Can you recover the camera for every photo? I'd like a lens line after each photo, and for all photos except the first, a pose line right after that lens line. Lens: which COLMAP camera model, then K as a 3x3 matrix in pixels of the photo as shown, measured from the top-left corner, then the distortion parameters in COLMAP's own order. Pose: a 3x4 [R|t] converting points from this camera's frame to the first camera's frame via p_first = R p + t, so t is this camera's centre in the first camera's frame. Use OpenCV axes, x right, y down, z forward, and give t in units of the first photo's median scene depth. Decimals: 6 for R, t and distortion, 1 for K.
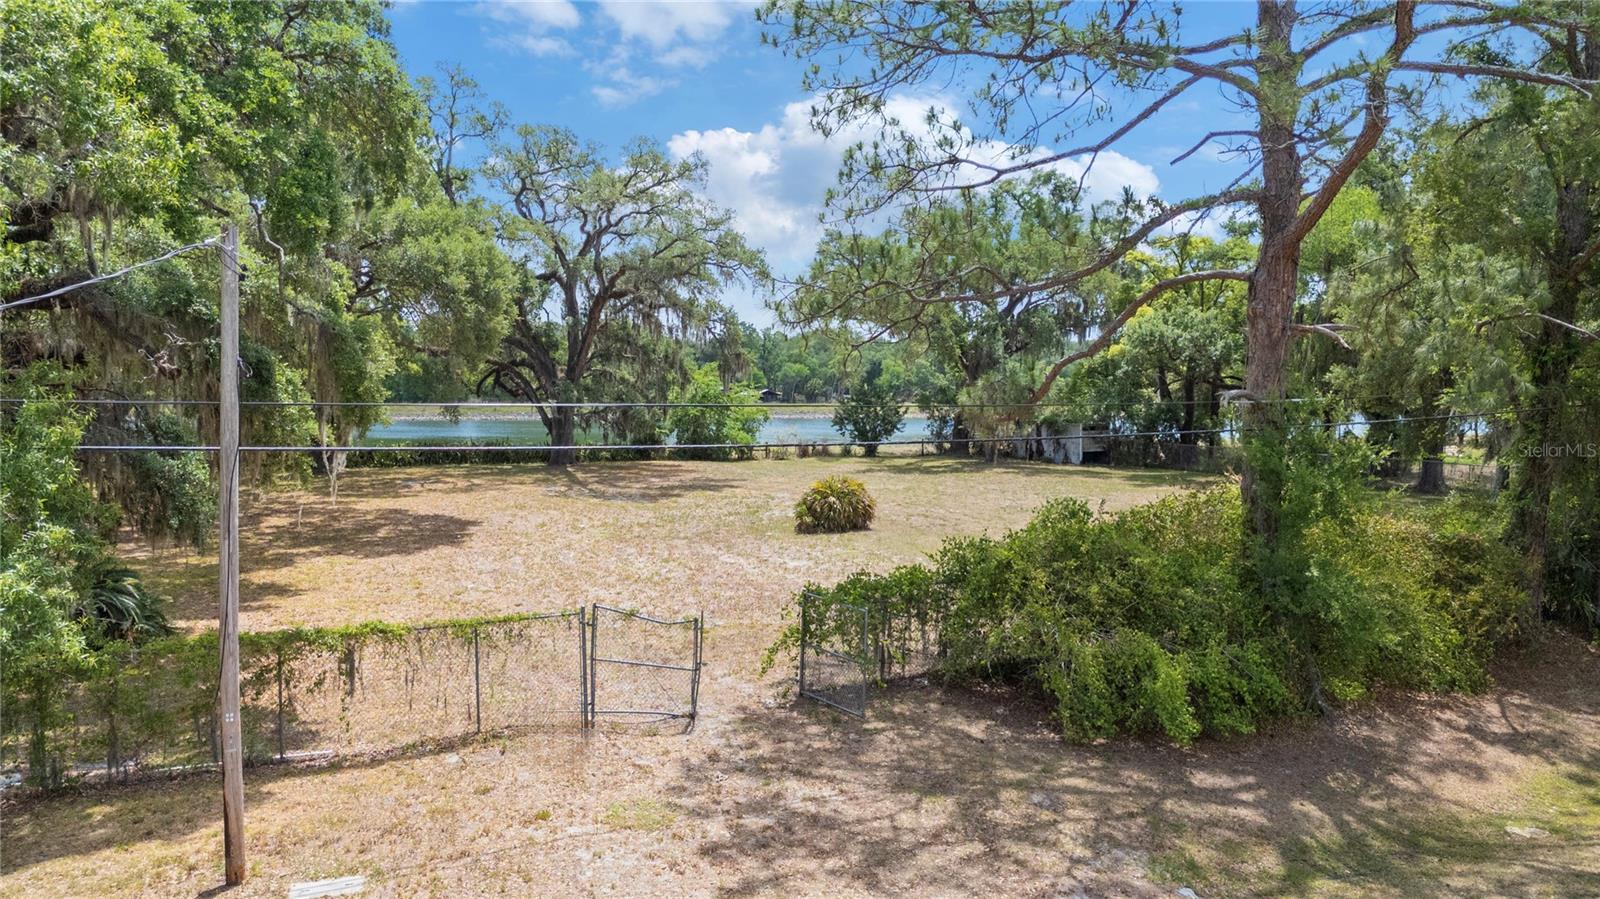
lens RADIAL K [[1131.2, 0, 800.0], [0, 1131.2, 449.5], [0, 0, 1]] dist [0.027983, -0.005764]
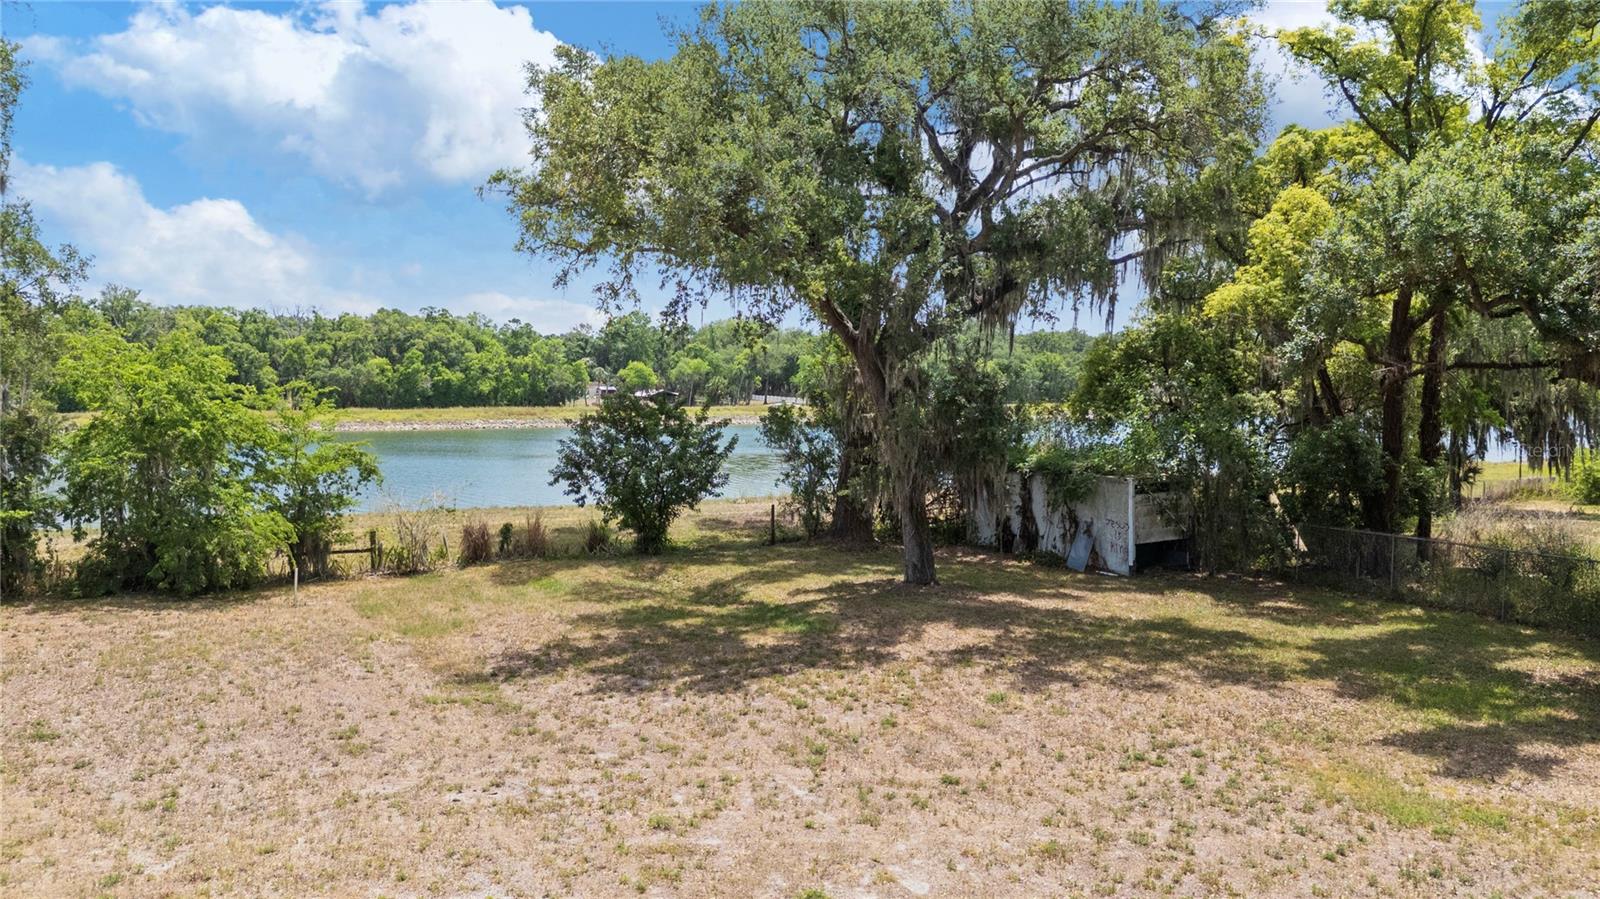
lens RADIAL K [[1131.2, 0, 800.0], [0, 1131.2, 449.5], [0, 0, 1]] dist [0.027983, -0.005764]
pose [[0.998426, -0.011654, 0.054865, 0.098014], [0.011574, 0.999931, 0.001777, -0.033609], [-0.054882, -0.001139, 0.998492, 0.560489]]
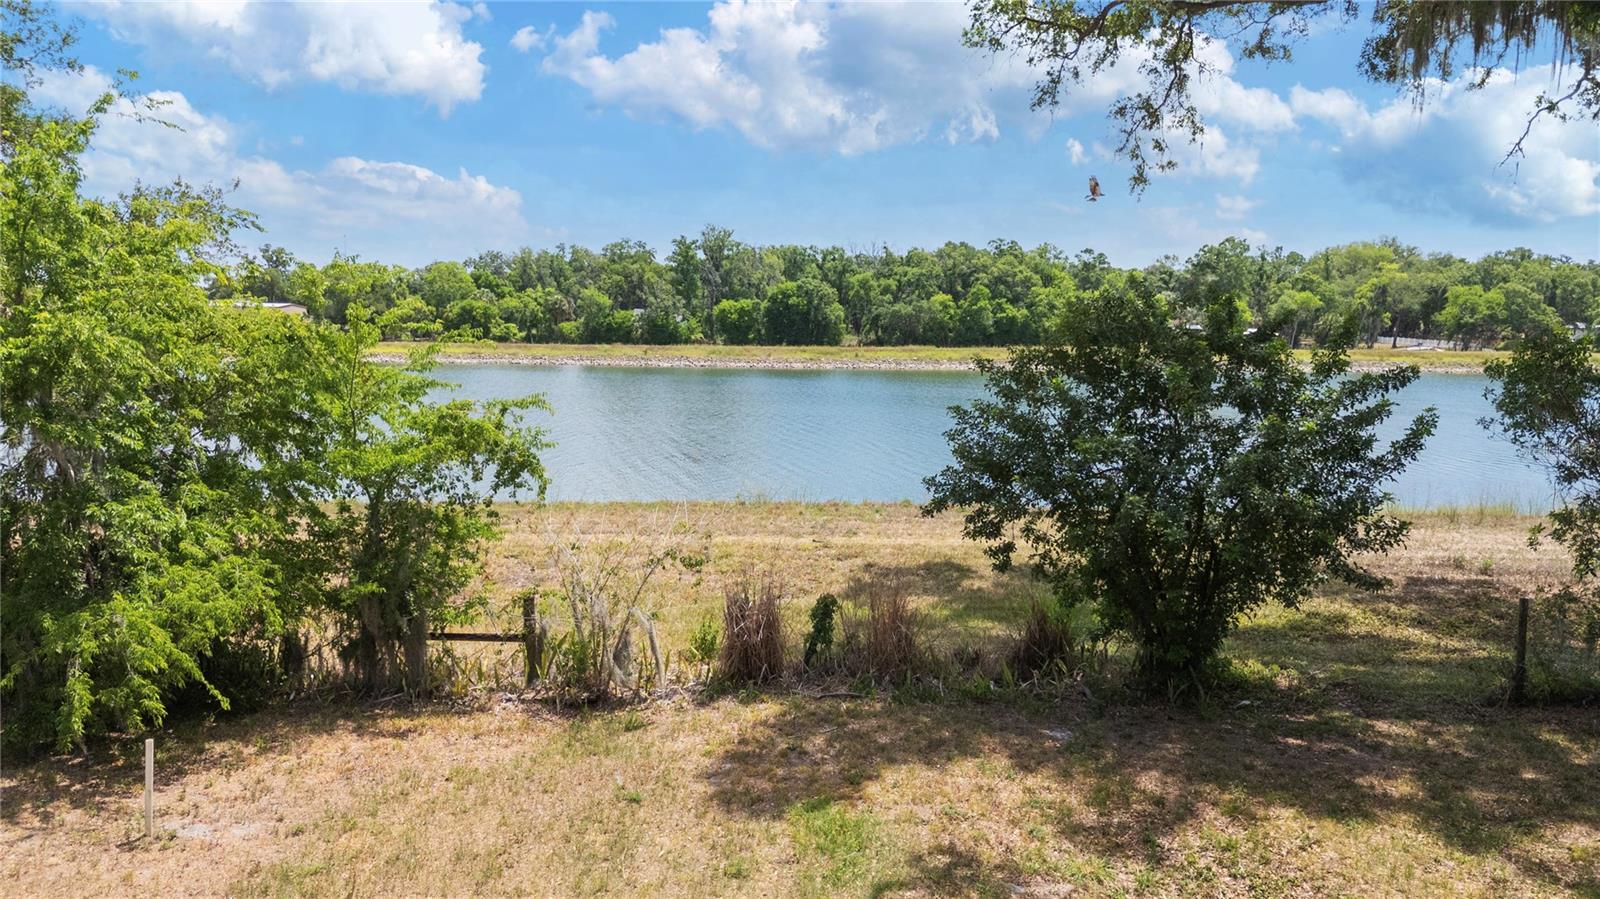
lens RADIAL K [[1131.2, 0, 800.0], [0, 1131.2, 449.5], [0, 0, 1]] dist [0.027983, -0.005764]
pose [[0.901074, 0.044762, -0.431349, 0.086121], [-0.022726, 0.998166, 0.056108, -0.040594], [0.433069, -0.040755, 0.900439, 0.822824]]
